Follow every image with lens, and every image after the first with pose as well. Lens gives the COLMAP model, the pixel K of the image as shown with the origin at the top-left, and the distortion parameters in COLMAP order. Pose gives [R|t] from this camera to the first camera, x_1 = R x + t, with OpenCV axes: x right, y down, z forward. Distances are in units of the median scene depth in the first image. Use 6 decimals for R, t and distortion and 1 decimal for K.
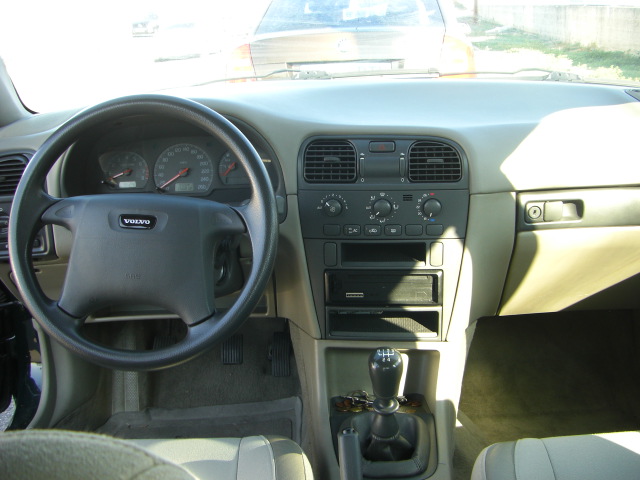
lens RADIAL K [[733.2, 0, 320.0], [0, 733.2, 240.0], [0, 0, 1]] dist [-0.191065, 0.148187]
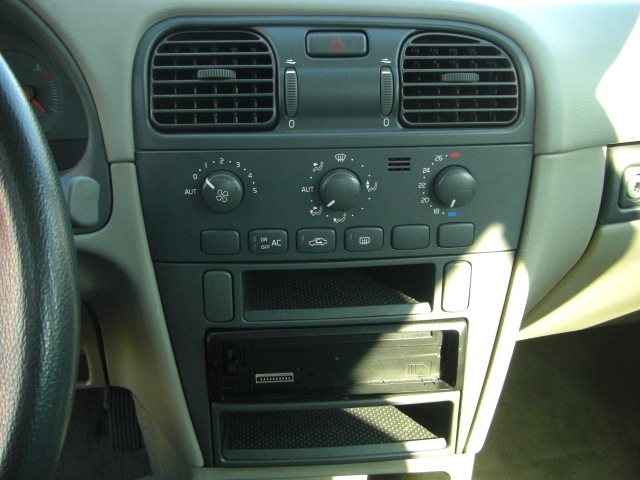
lens RADIAL K [[733.2, 0, 320.0], [0, 733.2, 240.0], [0, 0, 1]] dist [-0.191065, 0.148187]
pose [[0.977367, -0.045028, 0.206705, -0.015414], [0.024093, 0.994420, 0.102701, -0.057949], [-0.210176, -0.095396, 0.972998, 0.581456]]
